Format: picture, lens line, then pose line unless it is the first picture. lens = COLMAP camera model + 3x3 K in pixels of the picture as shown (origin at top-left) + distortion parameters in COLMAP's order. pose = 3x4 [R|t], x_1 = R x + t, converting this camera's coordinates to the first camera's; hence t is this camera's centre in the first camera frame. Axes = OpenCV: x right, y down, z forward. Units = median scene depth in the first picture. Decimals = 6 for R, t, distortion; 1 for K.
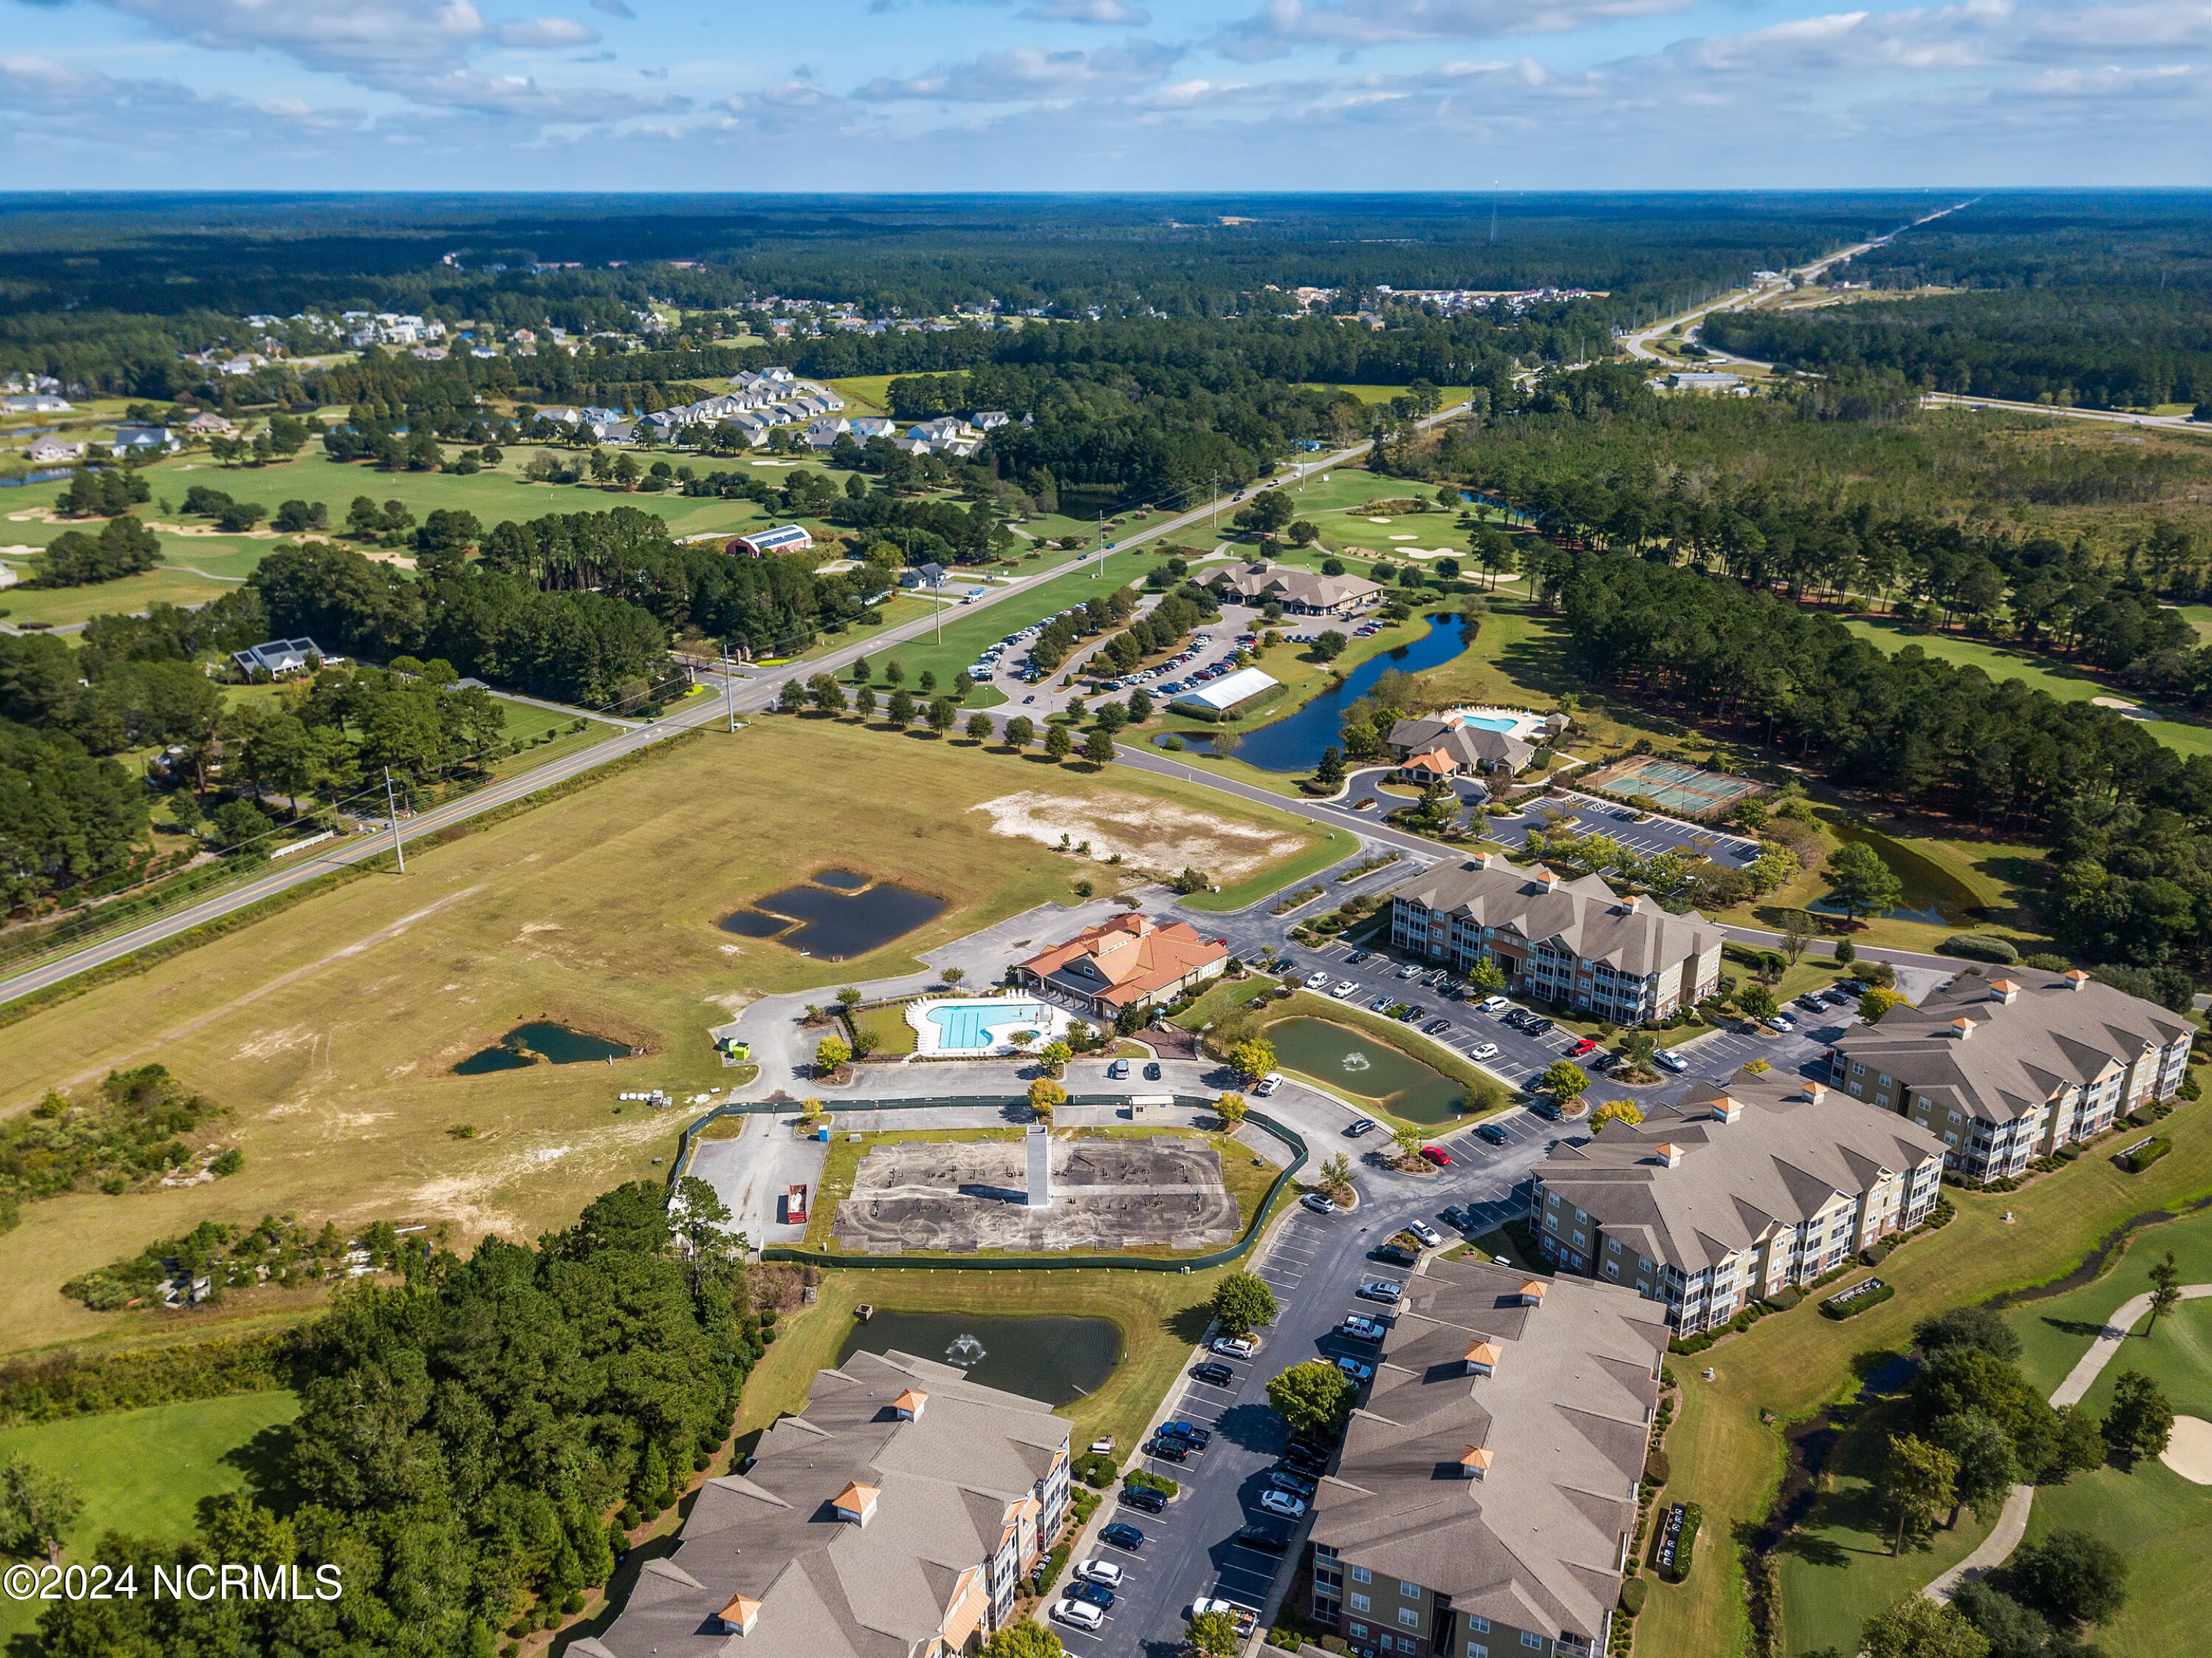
lens RADIAL K [[1744.7, 0, 1106.0], [0, 1744.7, 829.0], [0, 0, 1]] dist [0.018441, 0.001787]
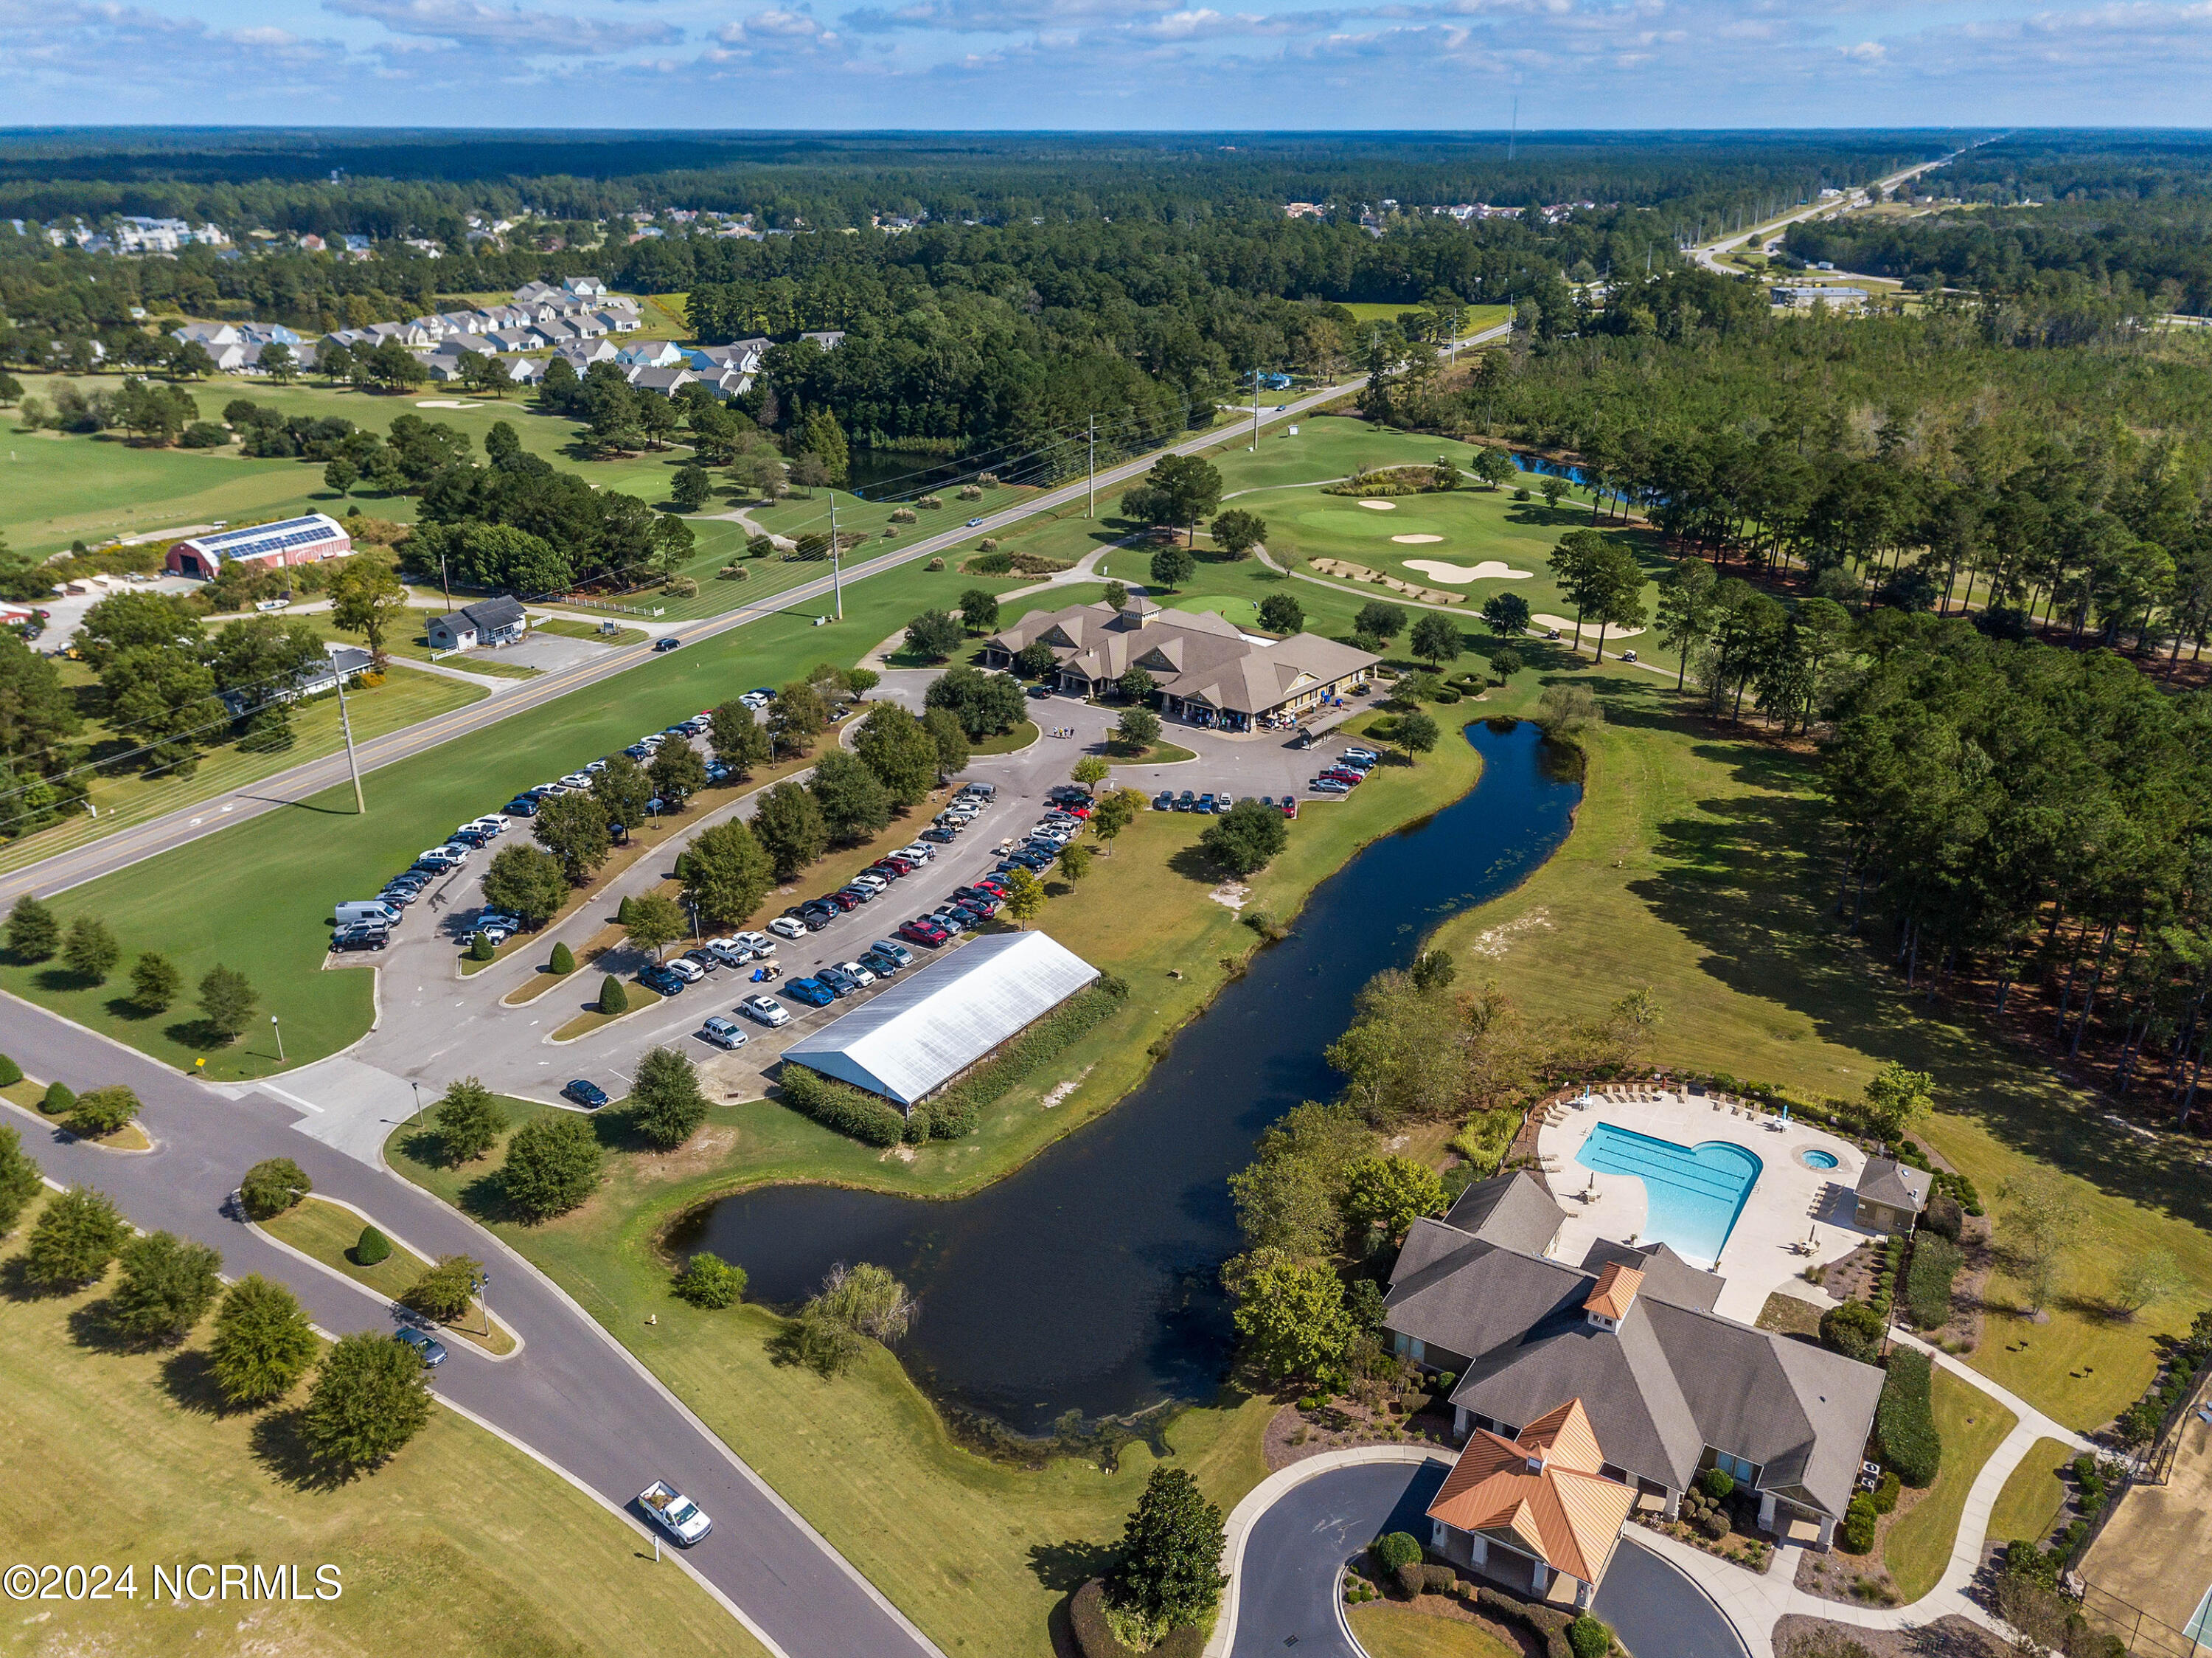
lens RADIAL K [[1700.0, 0, 1106.0], [0, 1700.0, 829.0], [0, 0, 1]] dist [0.023925, 0.001770]
pose [[0.999982, 0.003935, -0.004420, 0.086662], [-0.003778, 0.999381, 0.034965, -0.110277], [0.004555, -0.034947, 0.999379, 0.534255]]
